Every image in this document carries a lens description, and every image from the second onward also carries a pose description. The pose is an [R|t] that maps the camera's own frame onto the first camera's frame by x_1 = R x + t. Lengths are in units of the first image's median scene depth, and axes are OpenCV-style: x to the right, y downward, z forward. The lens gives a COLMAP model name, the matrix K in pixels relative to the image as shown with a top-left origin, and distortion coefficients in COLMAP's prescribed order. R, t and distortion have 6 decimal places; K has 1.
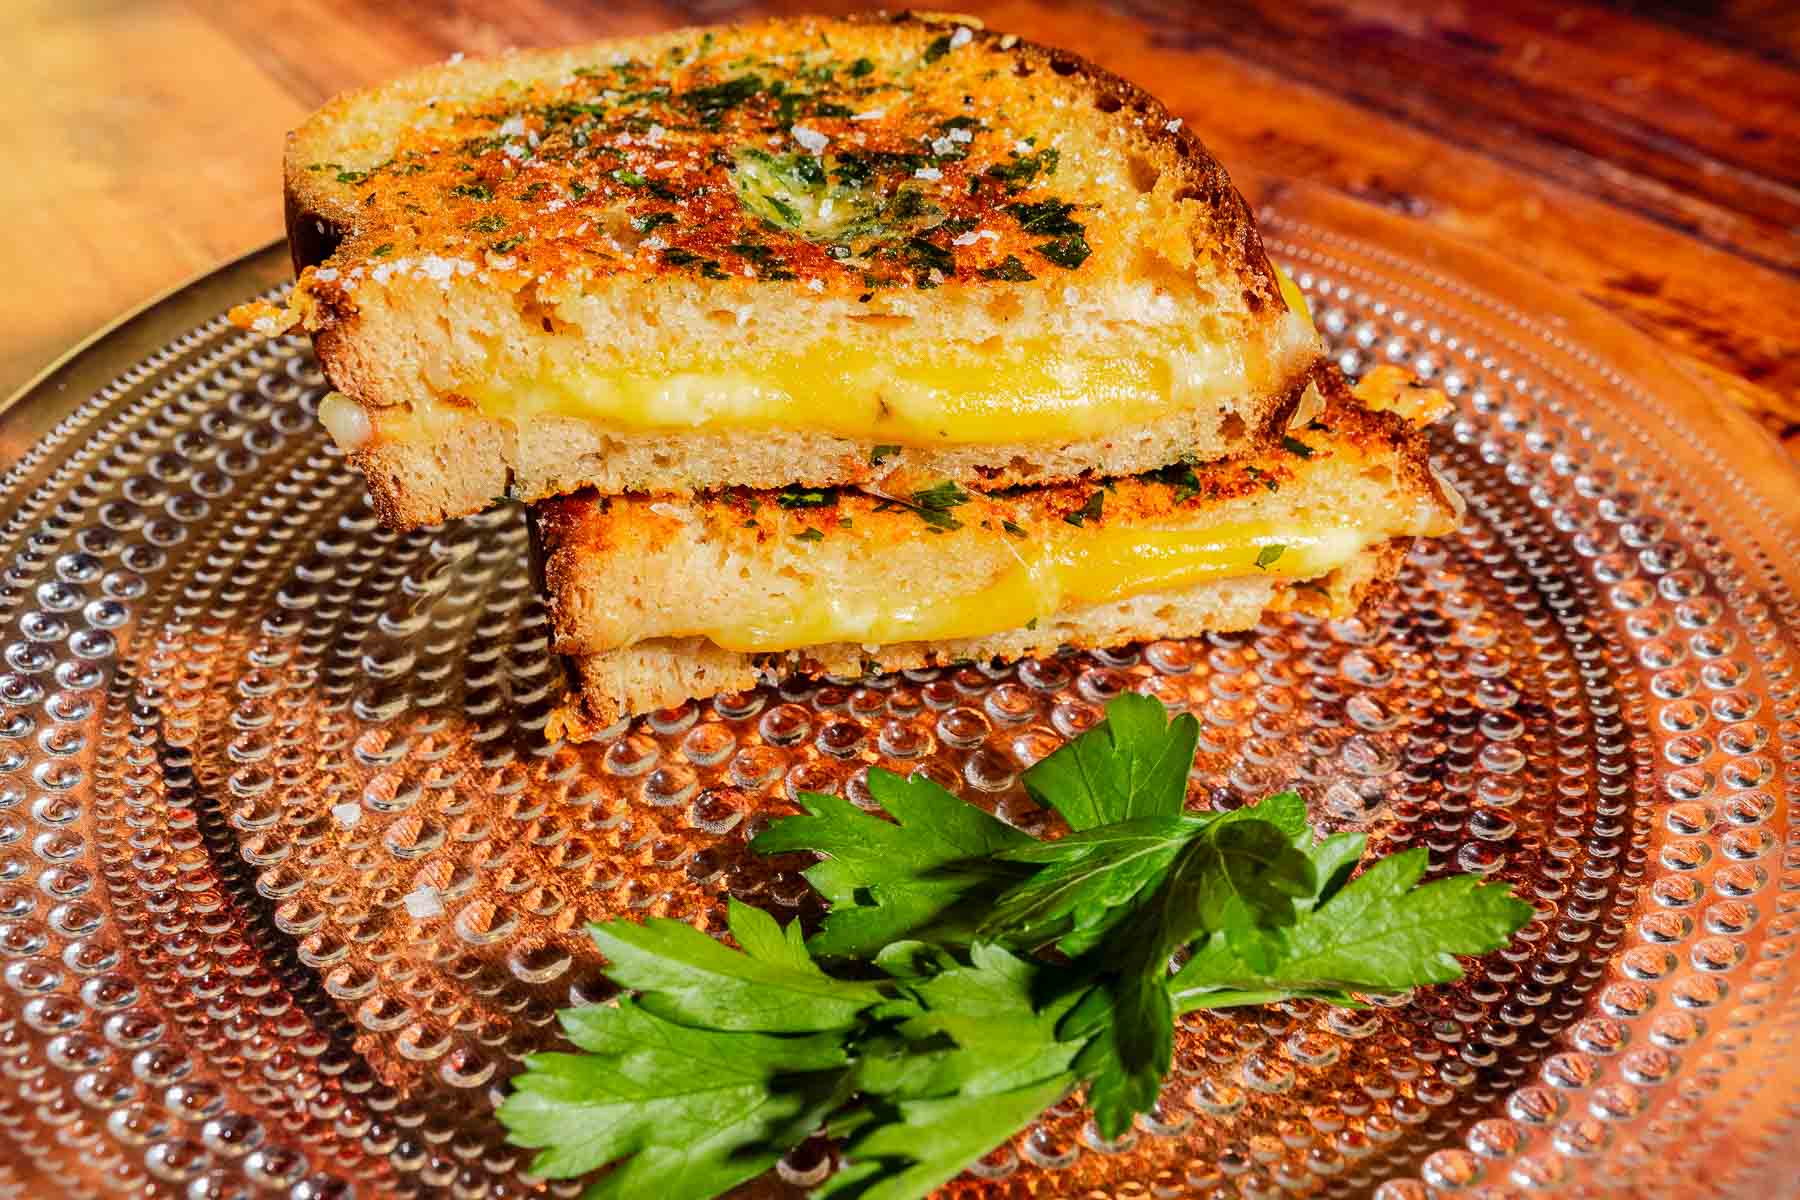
lens RADIAL K [[1905.3, 0, 900.0], [0, 1905.3, 600.0], [0, 0, 1]] dist [0.102949, -0.006508]
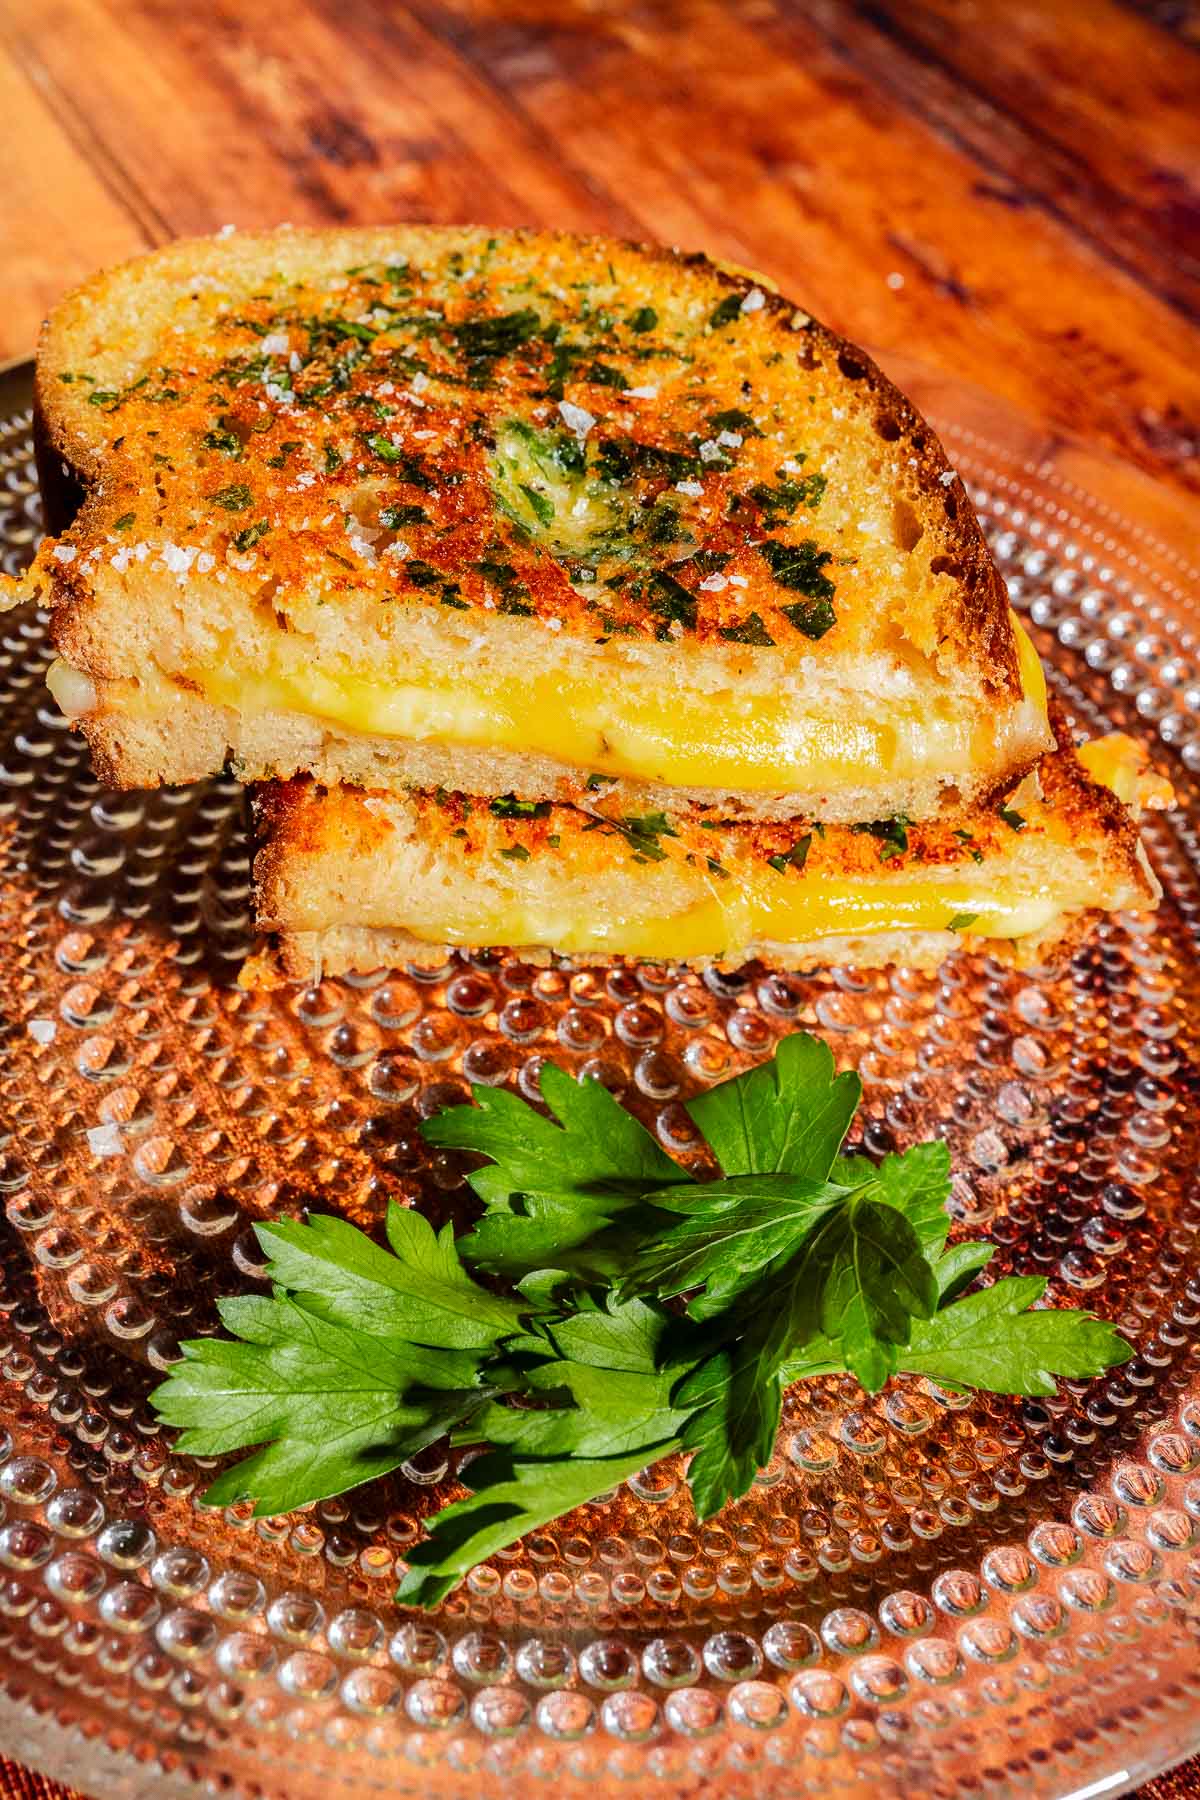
lens RADIAL K [[1905.3, 0, 605.5], [0, 1905.3, 901.2], [0, 0, 1]] dist [0.102949, -0.006508]
pose [[0.988887, 0.148501, 0.007093, -0.003340], [-0.146624, 0.966275, 0.211695, -0.223830], [0.024584, -0.210382, 0.977310, 0.002779]]
